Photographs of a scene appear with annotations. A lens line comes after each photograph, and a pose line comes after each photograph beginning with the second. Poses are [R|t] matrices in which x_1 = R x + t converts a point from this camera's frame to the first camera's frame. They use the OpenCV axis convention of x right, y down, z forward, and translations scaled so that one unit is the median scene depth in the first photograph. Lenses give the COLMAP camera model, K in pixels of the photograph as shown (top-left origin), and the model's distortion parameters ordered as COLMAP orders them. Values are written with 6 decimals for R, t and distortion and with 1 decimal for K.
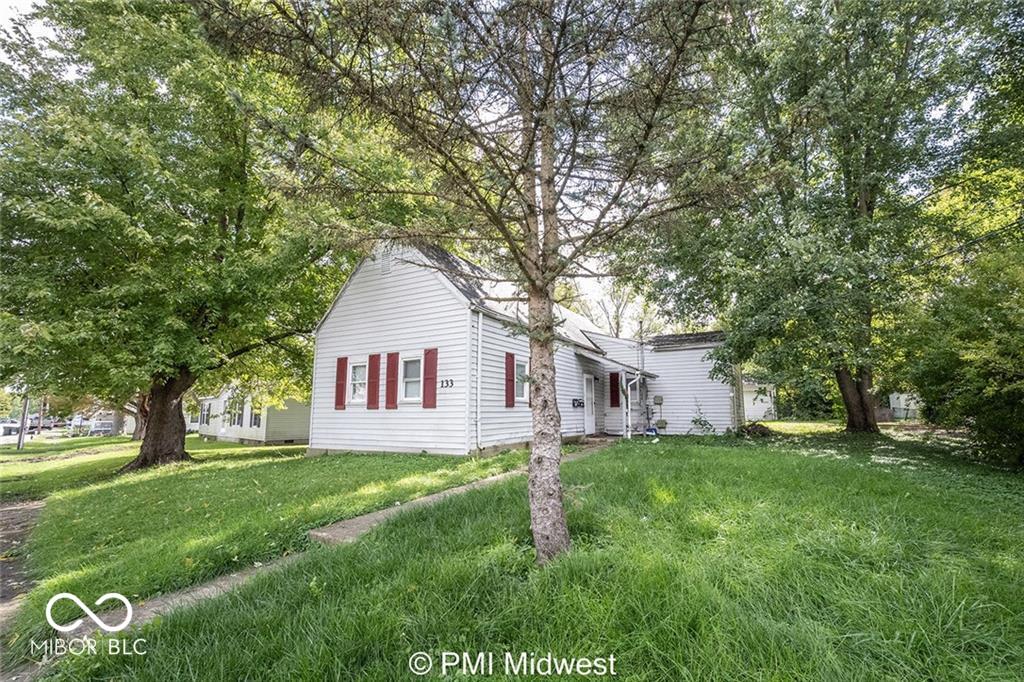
lens RADIAL K [[419.4, 0, 548.4], [0, 419.4, 357.0], [0, 0, 1]] dist [0.000069, -0.000024]
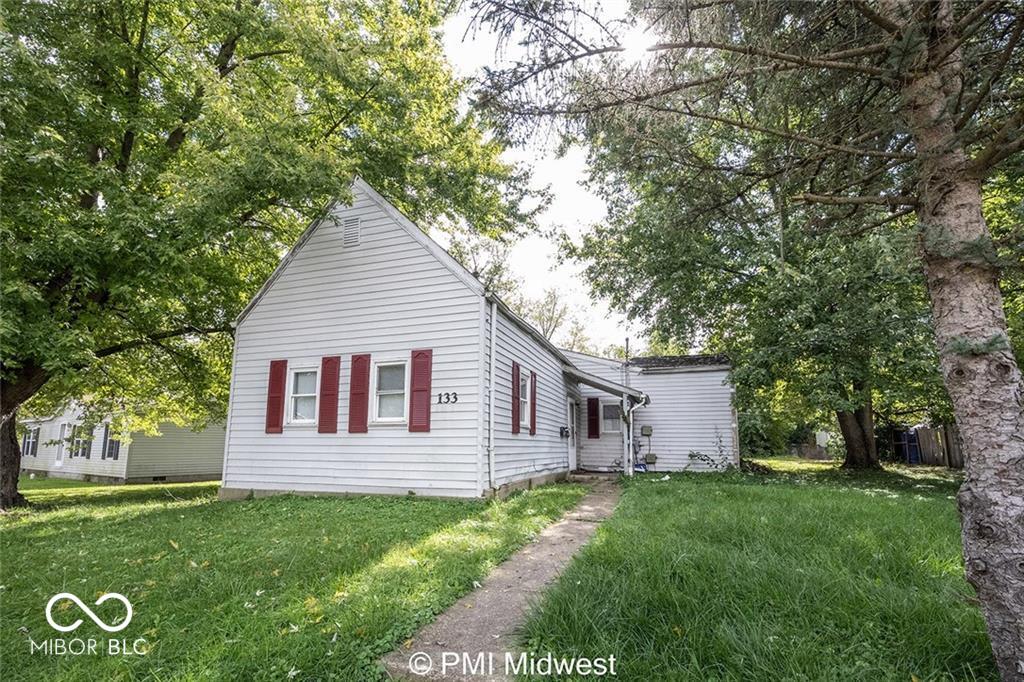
lens RADIAL K [[451.4, 0, 513.9], [0, 451.4, 381.2], [0, 0, 1]] dist [-0.001062, -0.000176]
pose [[0.988950, 0.033007, 0.144526, -0.204003], [-0.030804, 0.999373, -0.017459, 0.037172], [-0.145011, 0.012814, 0.989347, 0.181318]]
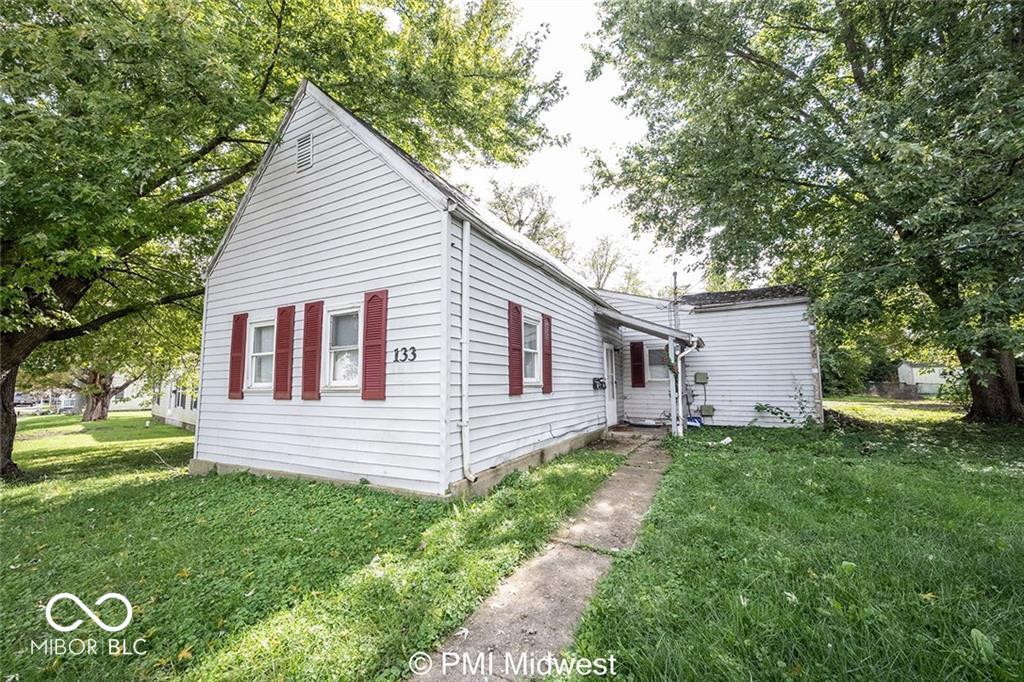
lens RADIAL K [[397.5, 0, 512.0], [0, 397.5, 341.0], [0, 0, 1]] dist [-0.000036, 0.000073]
pose [[0.999772, -0.005296, -0.020687, -0.080749], [0.005687, 0.999805, 0.018918, 0.031423], [0.020583, -0.019031, 0.999607, 0.421824]]
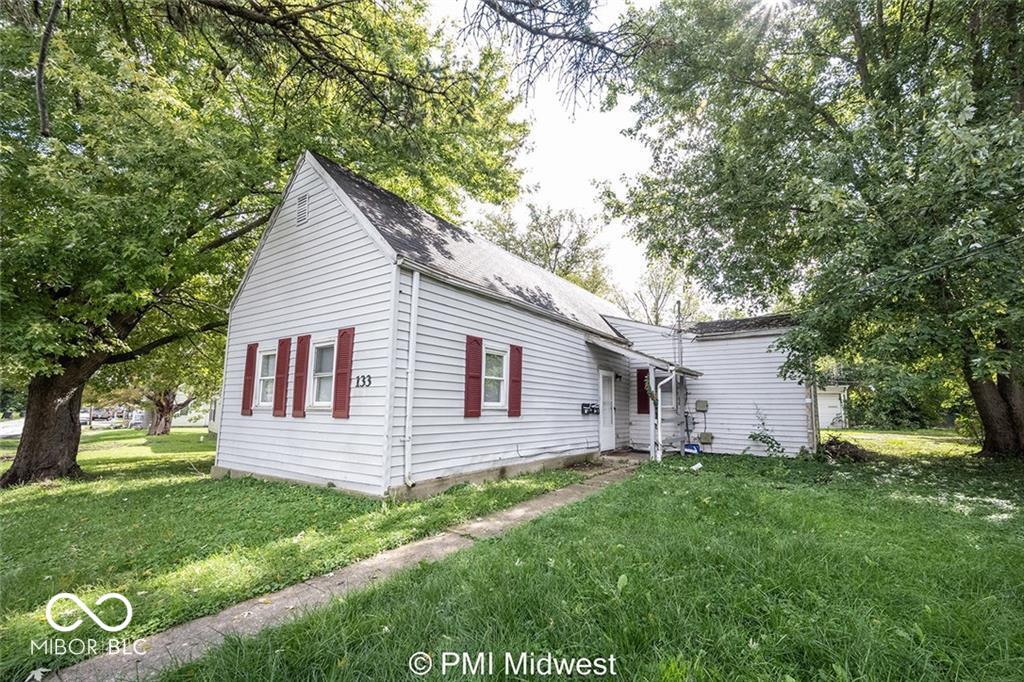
lens RADIAL K [[423.0, 0, 543.9], [0, 423.0, 356.1], [0, 0, 1]] dist [-0.000940, -0.000162]
pose [[0.994655, 0.004277, -0.103162, 0.086062], [-0.003951, 0.999987, 0.003371, 0.017834], [0.103175, -0.002946, 0.994659, 0.320484]]
